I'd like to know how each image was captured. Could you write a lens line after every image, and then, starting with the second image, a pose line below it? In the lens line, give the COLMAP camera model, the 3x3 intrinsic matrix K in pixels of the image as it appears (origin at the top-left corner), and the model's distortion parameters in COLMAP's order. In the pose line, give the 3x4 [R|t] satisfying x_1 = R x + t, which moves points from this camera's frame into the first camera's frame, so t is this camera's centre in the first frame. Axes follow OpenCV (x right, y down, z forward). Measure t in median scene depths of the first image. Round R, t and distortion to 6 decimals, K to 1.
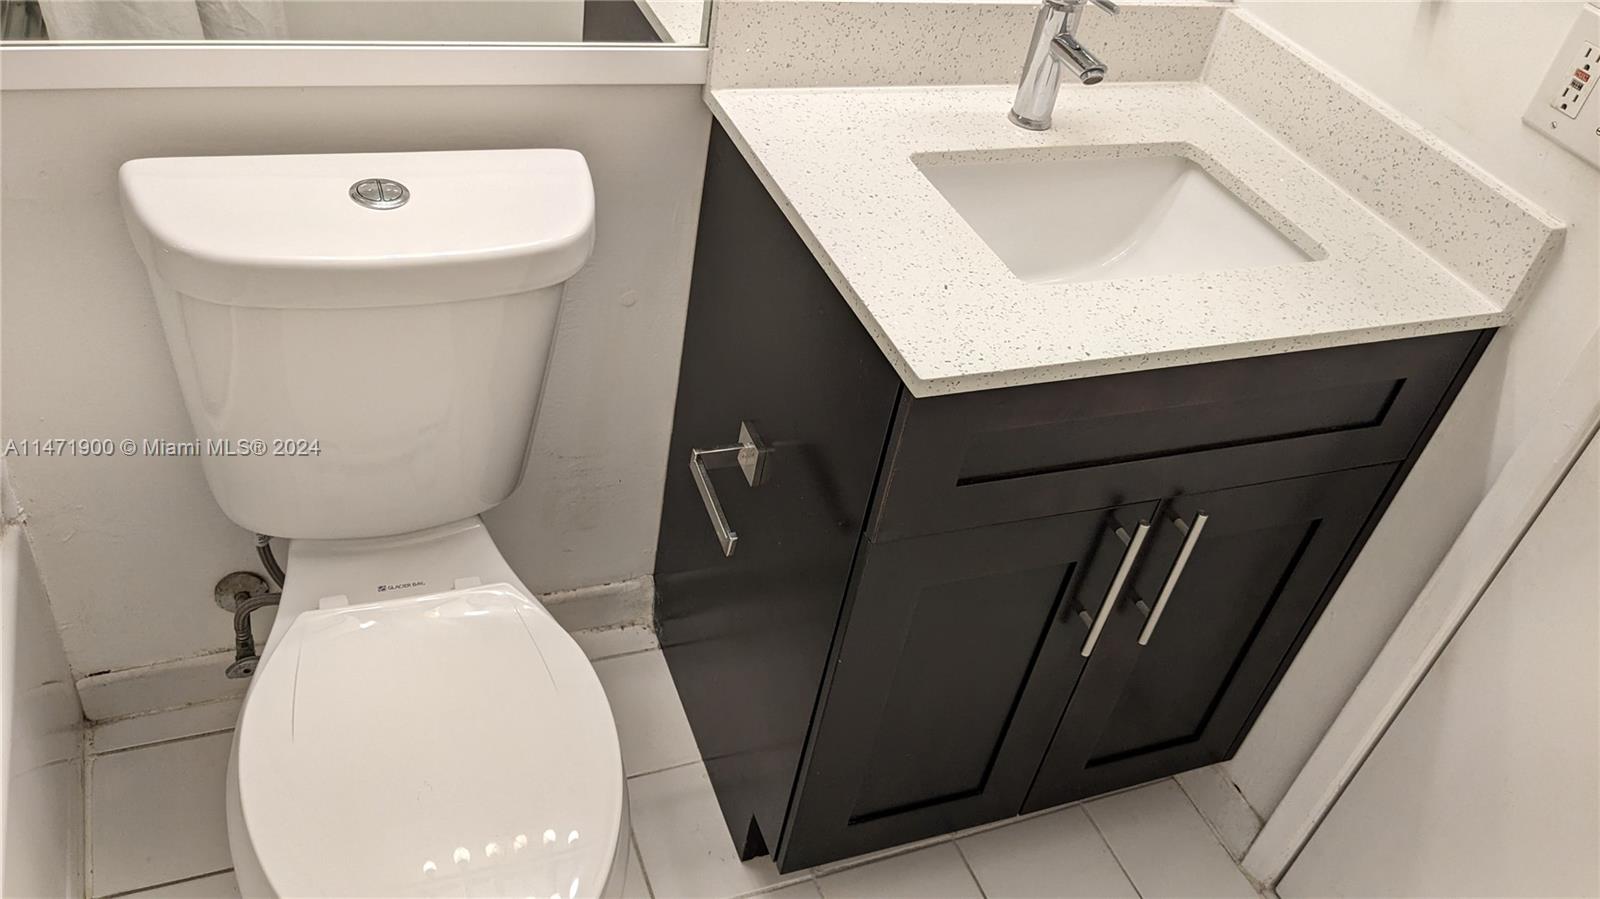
lens RADIAL K [[1284.0, 0, 798.8], [0, 1284.0, 450.5], [0, 0, 1]] dist [0.065694, -0.112395]
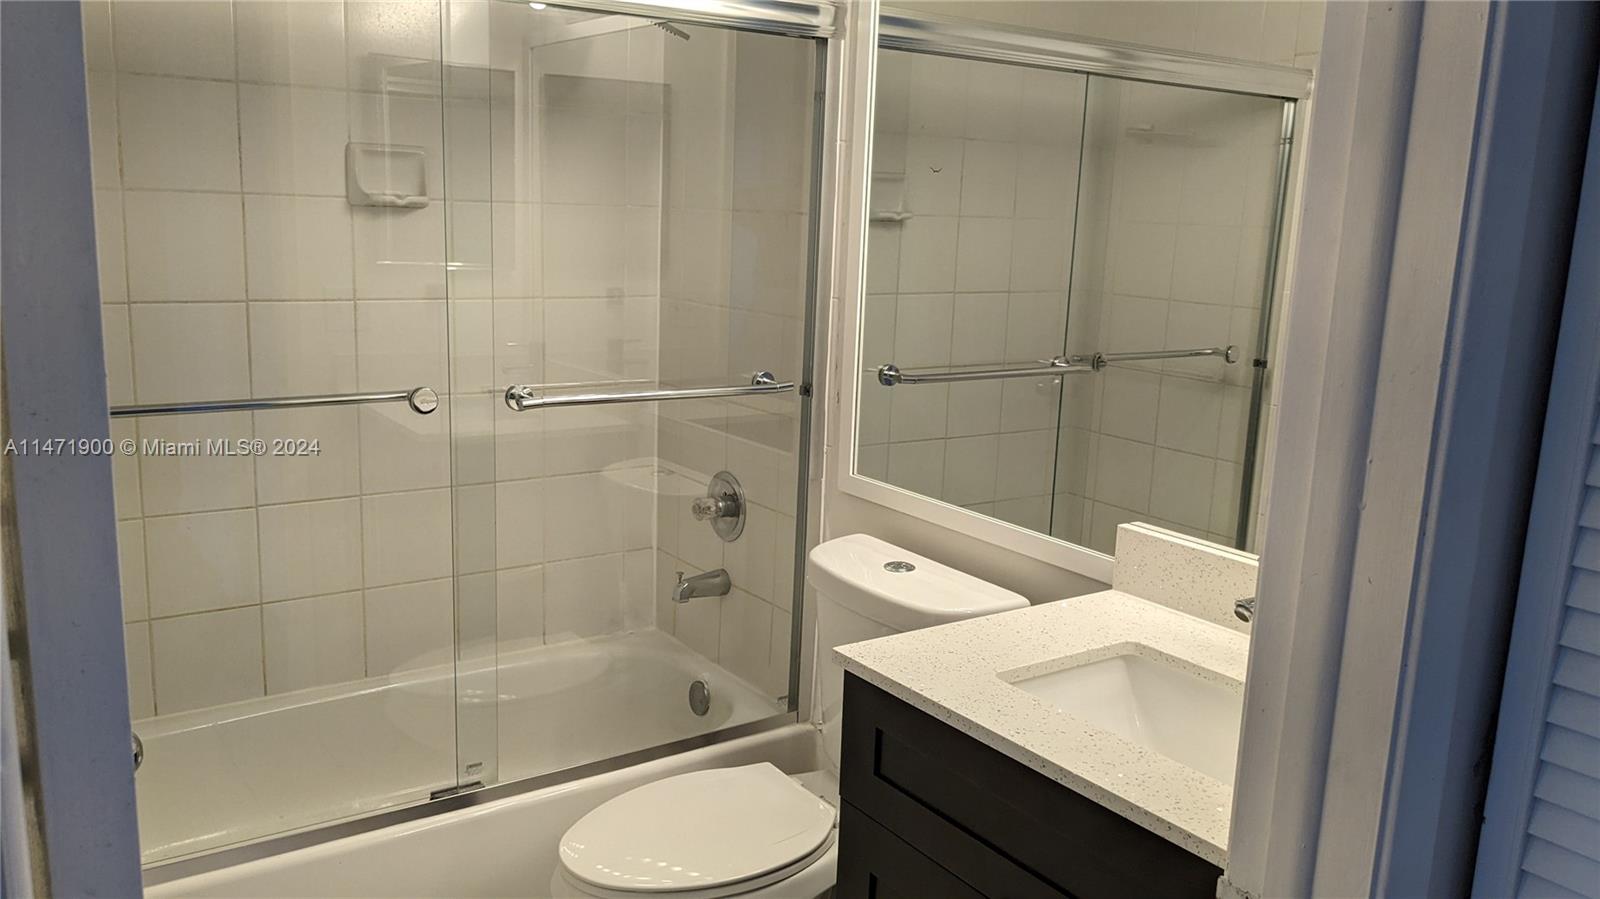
lens RADIAL K [[1284.0, 0, 799.5], [0, 1284.0, 450.7], [0, 0, 1]] dist [0.065694, -0.112395]
pose [[0.237023, 0.043513, -0.970529, 1.333063], [-0.615359, 0.779765, -0.115323, -0.031705], [0.751767, 0.624558, 0.211598, 0.403631]]
